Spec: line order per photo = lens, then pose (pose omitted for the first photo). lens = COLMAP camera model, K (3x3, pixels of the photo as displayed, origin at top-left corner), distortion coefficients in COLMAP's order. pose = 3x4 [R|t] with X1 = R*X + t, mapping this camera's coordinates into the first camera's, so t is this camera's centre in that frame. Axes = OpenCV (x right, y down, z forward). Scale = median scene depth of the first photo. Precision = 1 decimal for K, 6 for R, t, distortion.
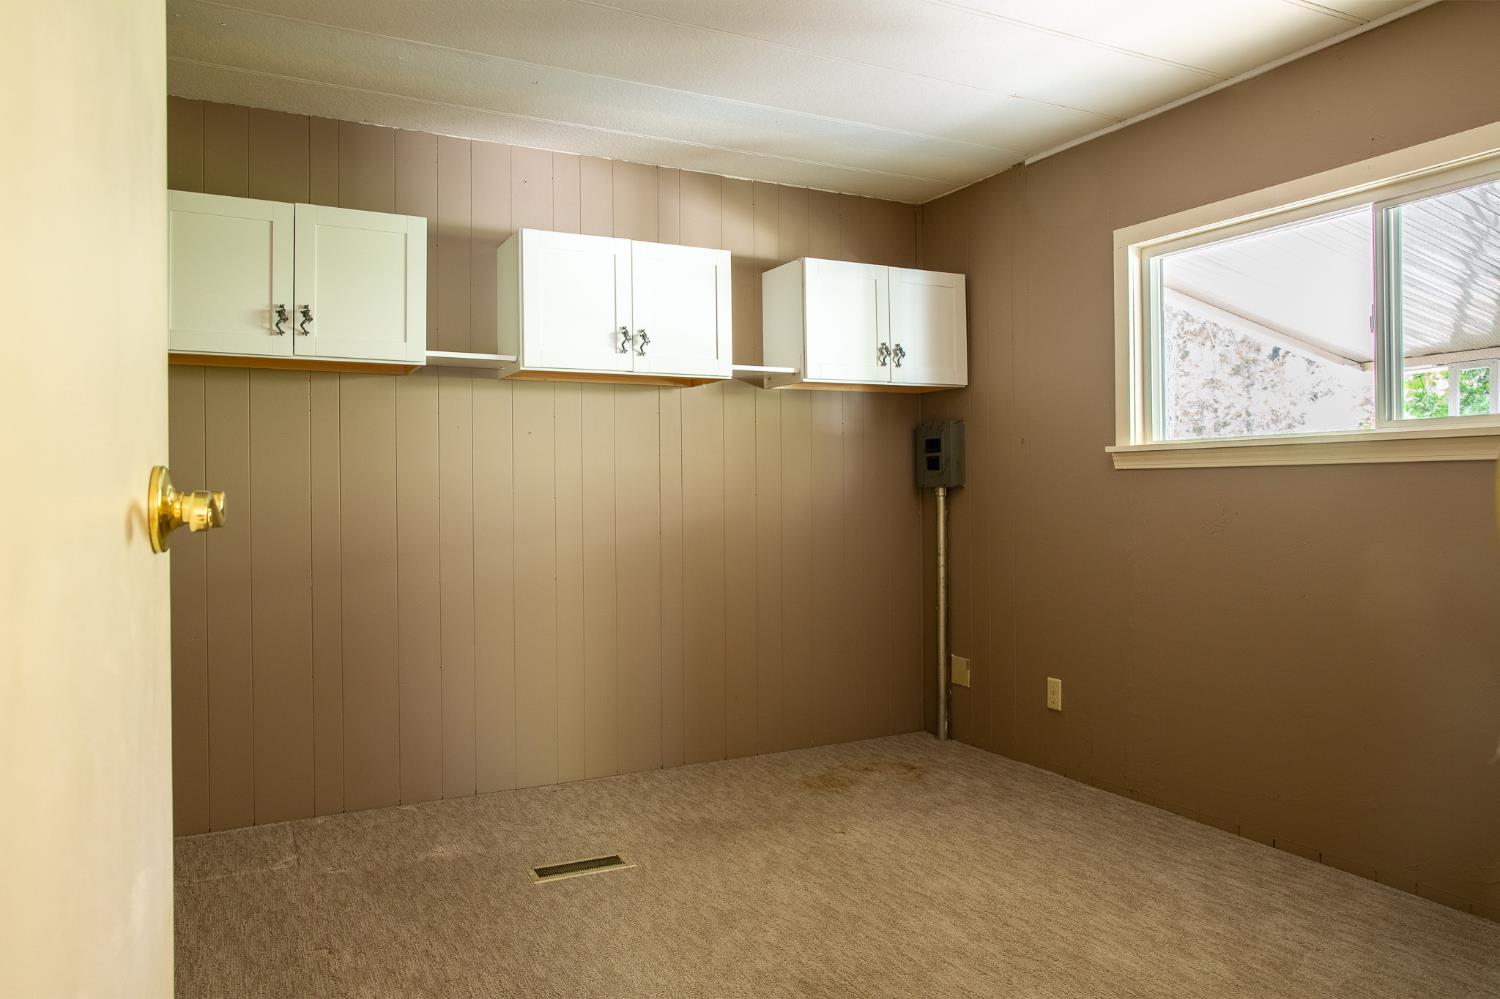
lens RADIAL K [[1030.9, 0, 742.7], [0, 1030.9, 492.5], [0, 0, 1]] dist [-0.067162, 0.063474]
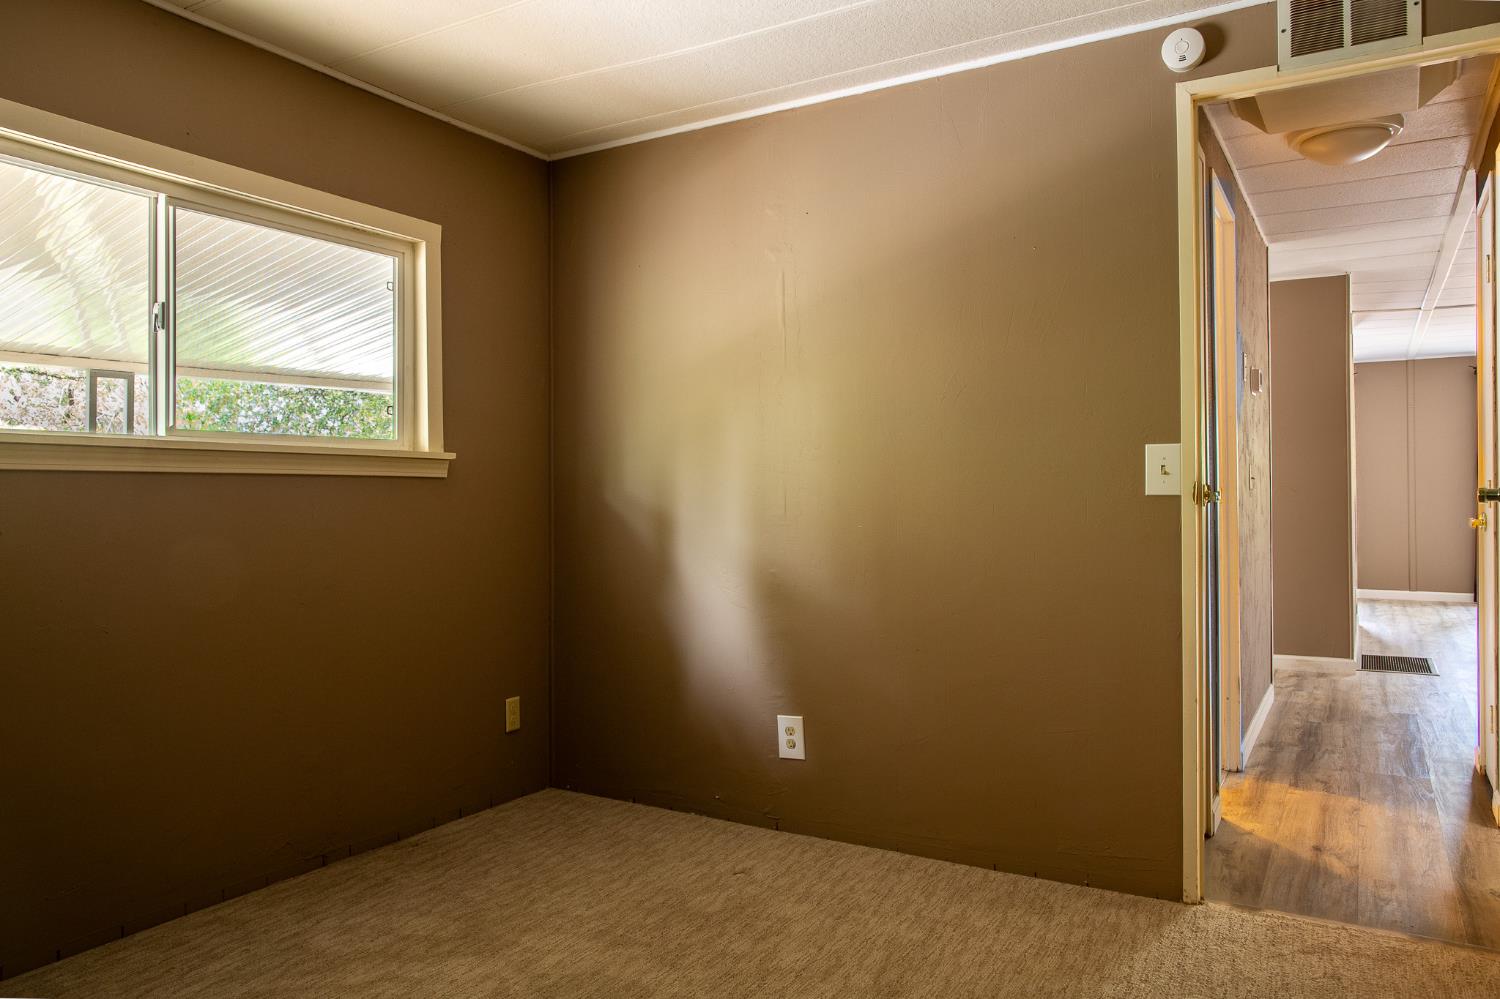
lens RADIAL K [[1030.9, 0, 742.7], [0, 1030.9, 492.5], [0, 0, 1]] dist [-0.067162, 0.063474]
pose [[-0.522272, 0.012050, 0.852694, -0.458523], [0.011916, 0.999906, -0.006831, 0.002136], [-0.852695, 0.006593, -0.522367, 1.047686]]
